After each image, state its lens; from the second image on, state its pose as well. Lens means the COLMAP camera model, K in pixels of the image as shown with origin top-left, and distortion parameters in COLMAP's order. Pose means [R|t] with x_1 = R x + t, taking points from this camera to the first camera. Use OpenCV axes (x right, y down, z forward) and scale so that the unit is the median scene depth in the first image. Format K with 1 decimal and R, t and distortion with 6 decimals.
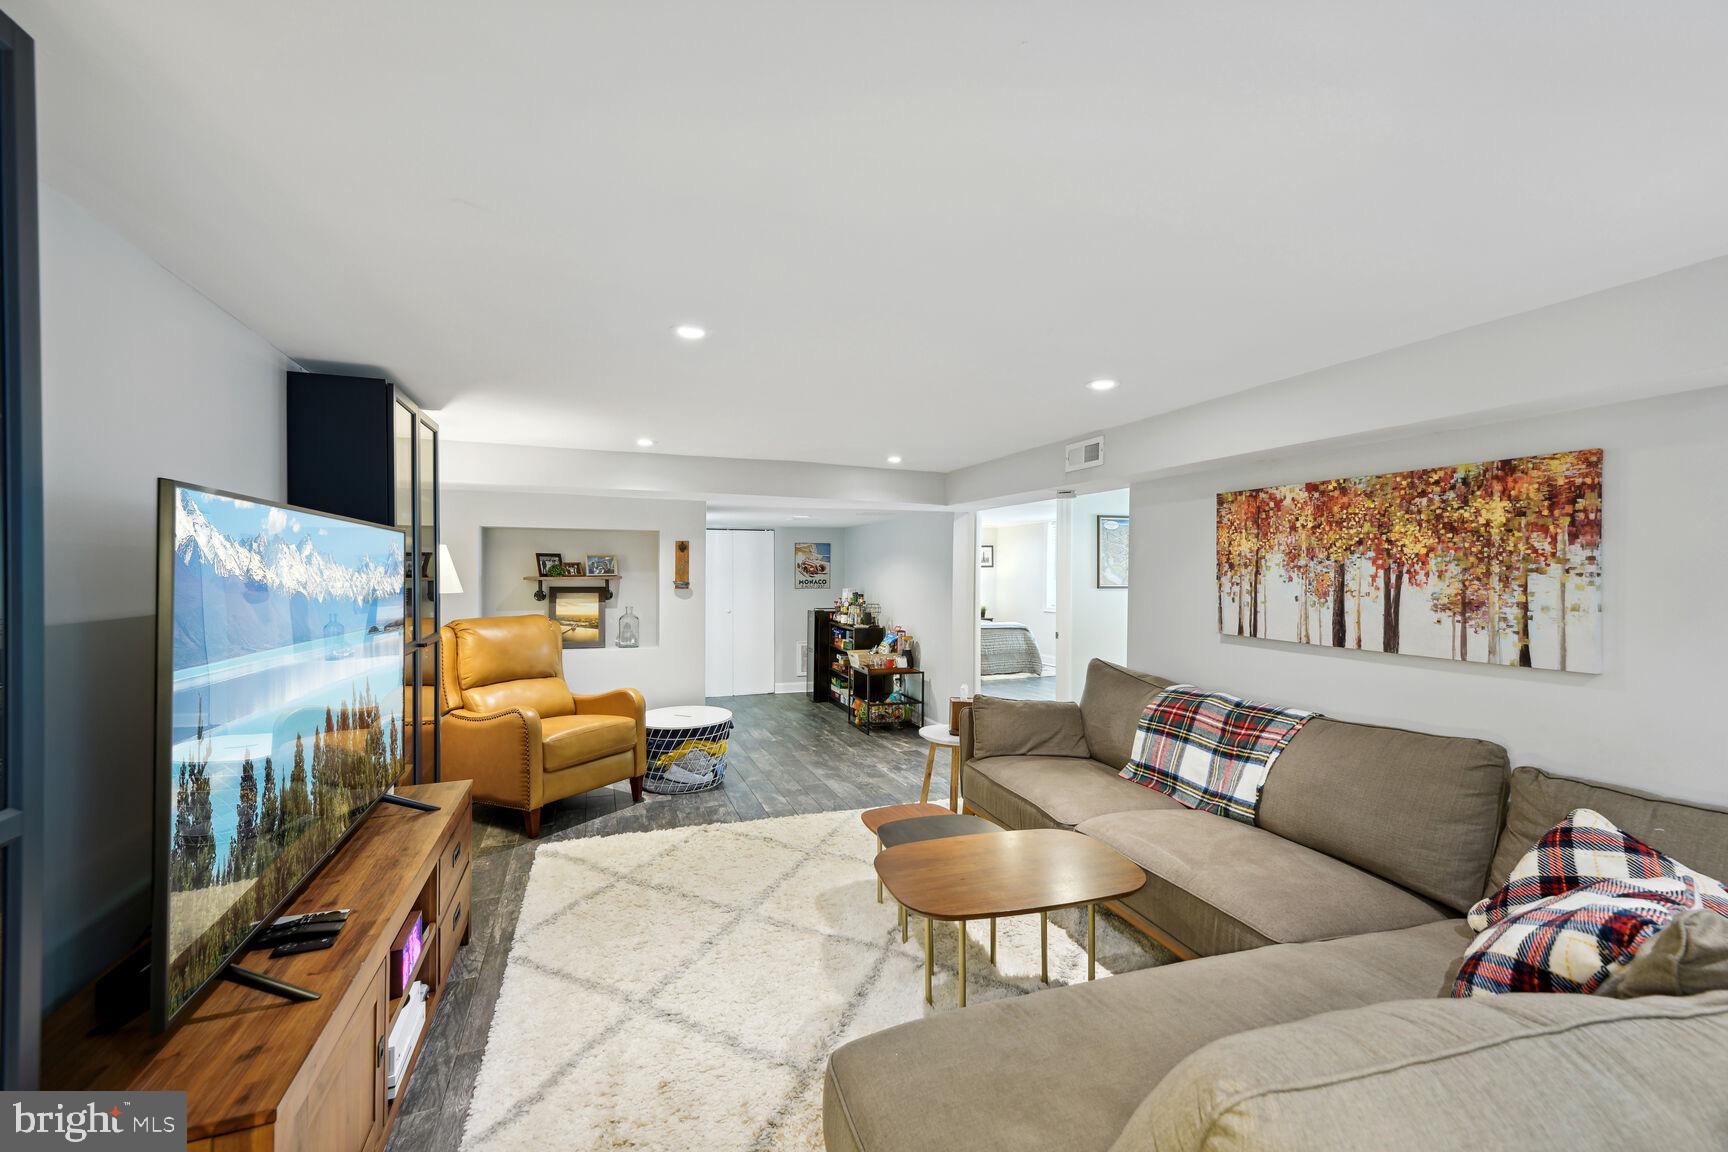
lens RADIAL K [[703.3, 0, 865.0], [0, 703.3, 567.7], [0, 0, 1]] dist [-0.001625, -0.000153]
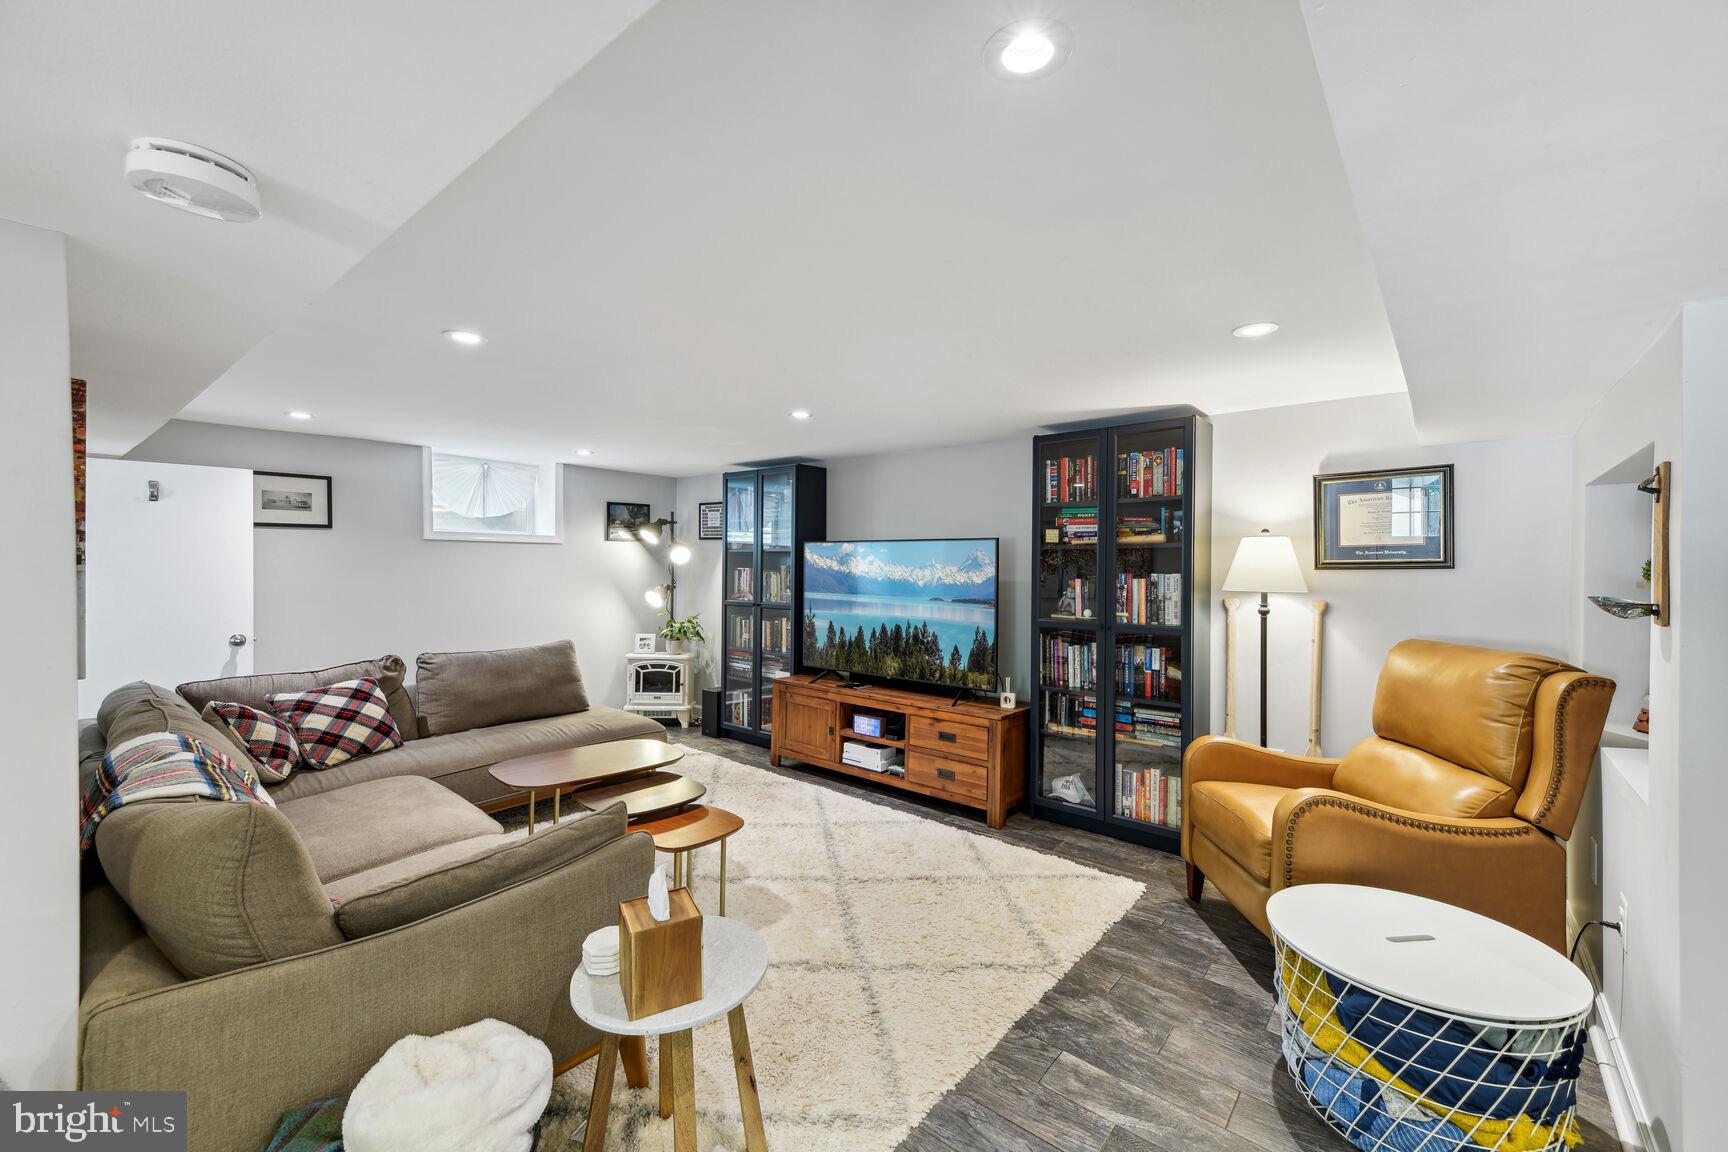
lens RADIAL K [[703.3, 0, 865.0], [0, 703.3, 567.7], [0, 0, 1]] dist [-0.001625, -0.000153]
pose [[-0.870822, 0.003726, -0.491585, 0.244648], [0.003113, 0.999993, 0.002065, -0.004227], [0.491589, 0.000268, -0.870827, 1.426417]]
